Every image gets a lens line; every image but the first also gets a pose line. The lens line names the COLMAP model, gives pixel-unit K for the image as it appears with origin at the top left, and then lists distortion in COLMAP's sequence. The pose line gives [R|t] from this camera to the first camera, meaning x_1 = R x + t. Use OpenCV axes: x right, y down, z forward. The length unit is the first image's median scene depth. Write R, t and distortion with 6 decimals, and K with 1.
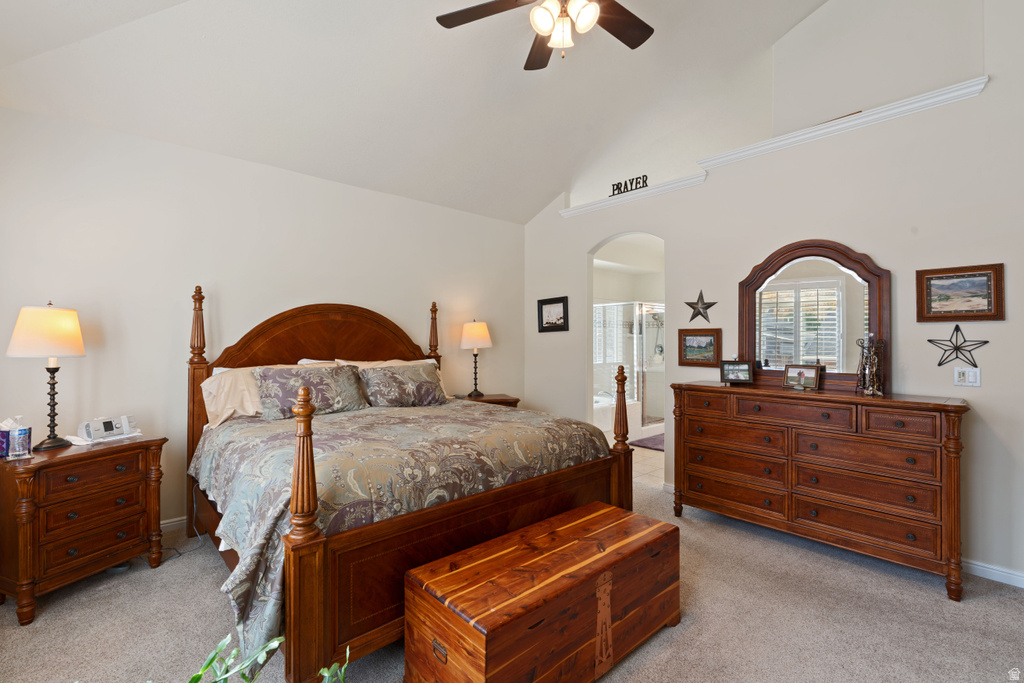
lens RADIAL K [[447.8, 0, 519.7], [0, 447.8, 334.6], [0, 0, 1]] dist [-0.003214, 0.000118]
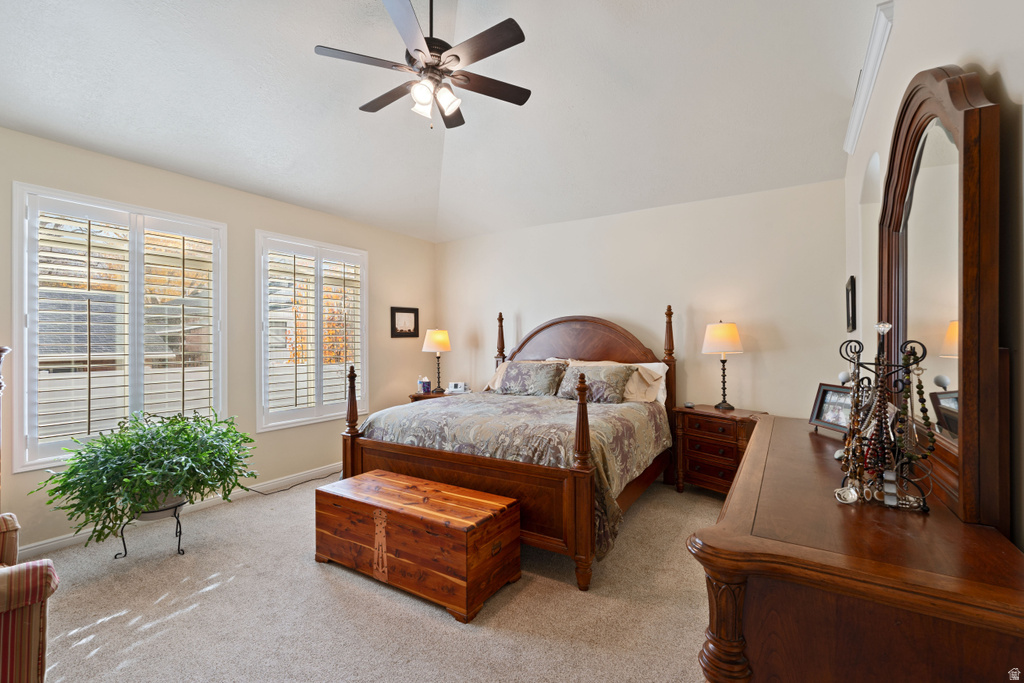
lens RADIAL K [[447.8, 0, 520.8], [0, 447.8, 347.3], [0, 0, 1]] dist [-0.003214, 0.000118]
pose [[0.292642, 0.006175, -0.956202, 1.466604], [0.012088, 0.999875, 0.010157, 0.012967], [0.956146, -0.014531, 0.292531, 0.902460]]
